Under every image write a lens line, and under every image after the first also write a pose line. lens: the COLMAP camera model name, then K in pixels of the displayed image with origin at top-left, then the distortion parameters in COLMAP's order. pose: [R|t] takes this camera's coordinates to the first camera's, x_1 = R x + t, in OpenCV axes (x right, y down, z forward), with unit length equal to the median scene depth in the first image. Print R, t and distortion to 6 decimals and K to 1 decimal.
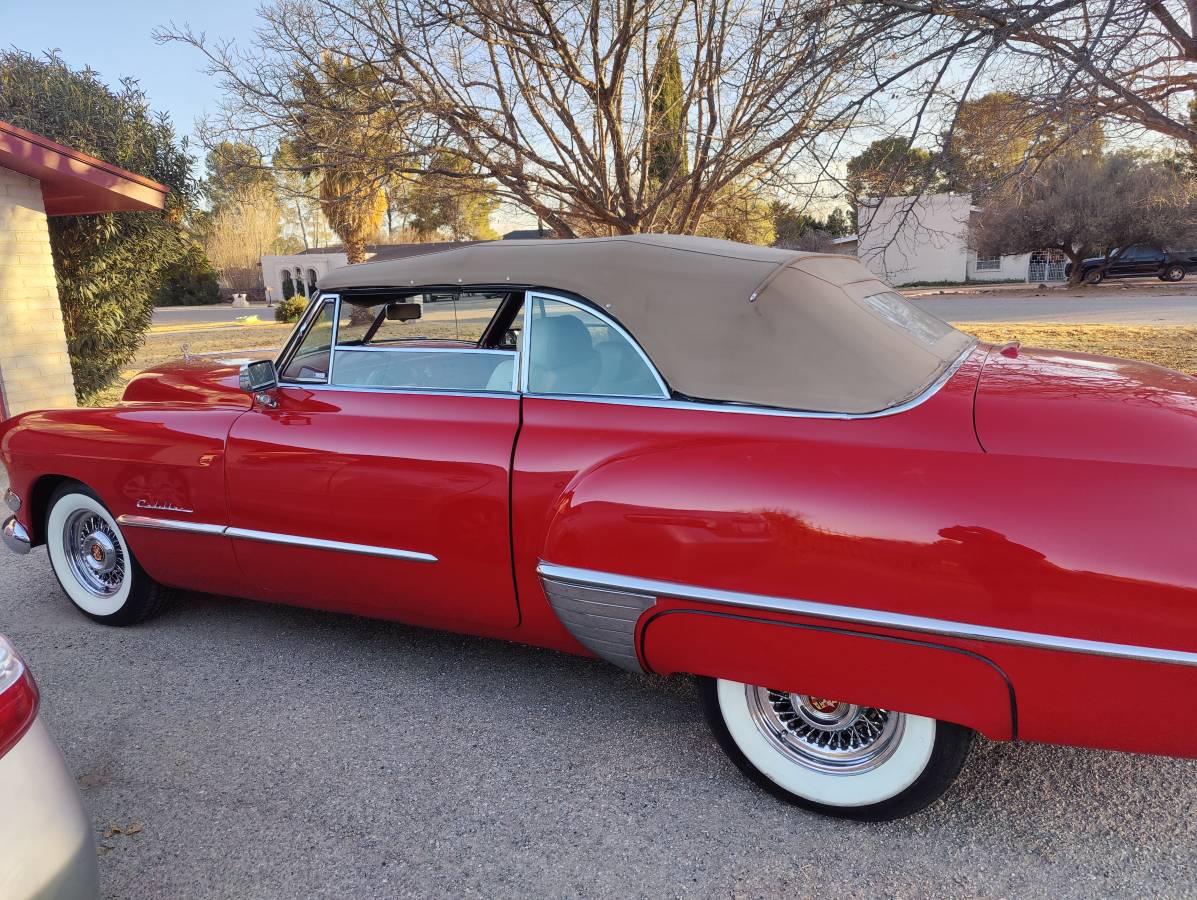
lens RADIAL K [[839.2, 0, 586.7], [0, 839.2, 457.1], [0, 0, 1]] dist [0.043454, -0.035138]
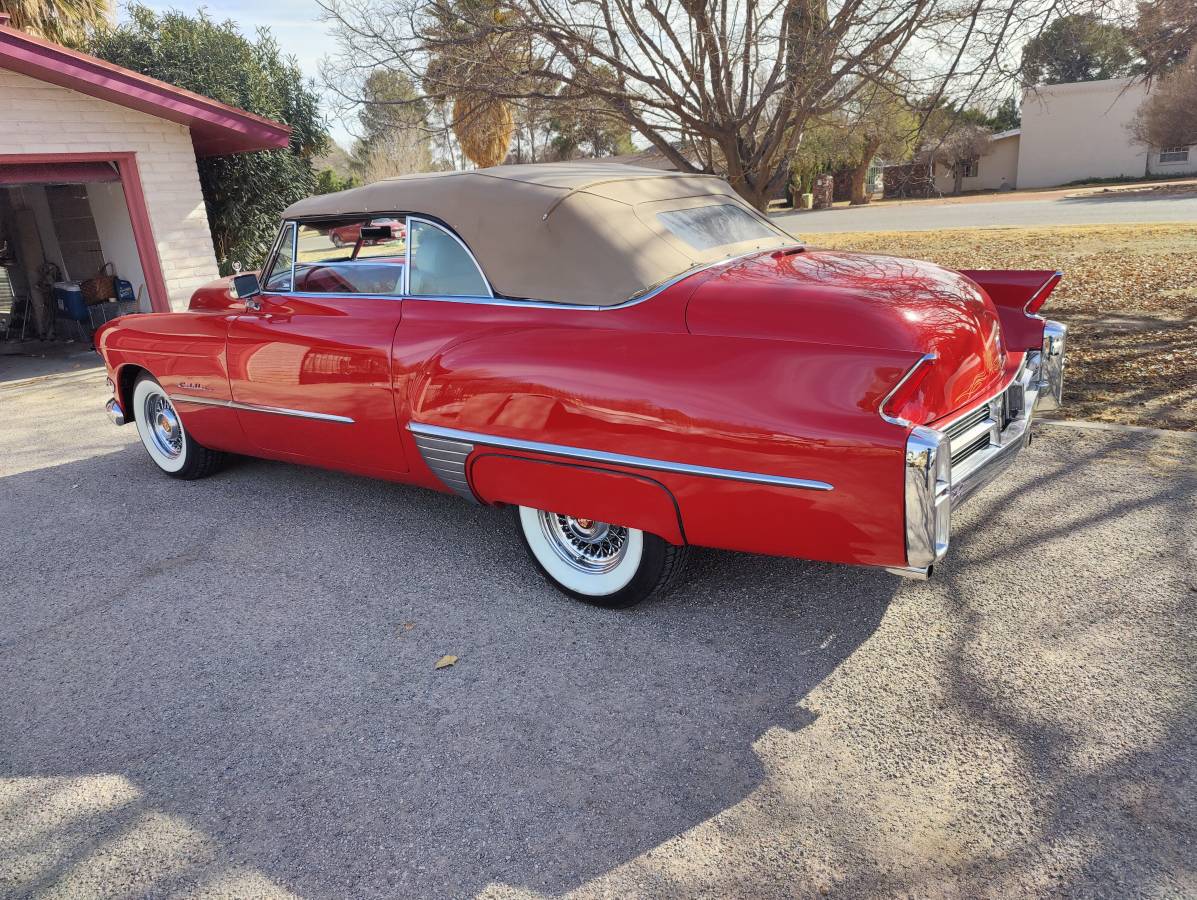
lens RADIAL K [[839.2, 0, 600.2], [0, 839.2, 442.4], [0, 0, 1]] dist [0.043454, -0.035138]
pose [[0.983159, 0.014025, -0.182214, 0.142265], [0.000751, 0.996732, 0.080770, 0.014265], [0.182752, -0.079547, 0.979936, -0.079021]]
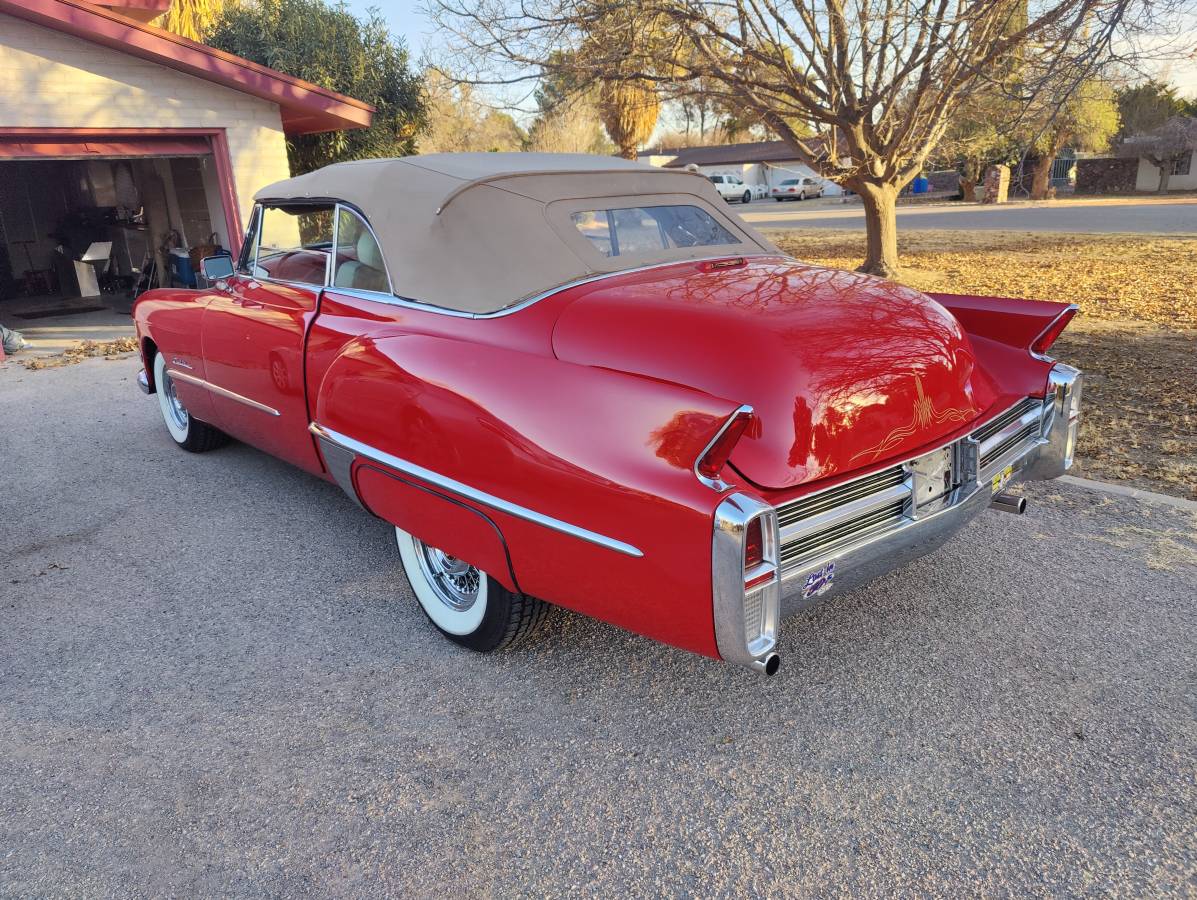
lens RADIAL K [[839.2, 0, 601.1], [0, 839.2, 443.0], [0, 0, 1]] dist [0.043454, -0.035138]
pose [[0.934638, 0.100107, -0.341220, 0.229490], [-0.067832, 0.992128, 0.105270, -0.001849], [0.349072, -0.075244, 0.934070, -0.013986]]
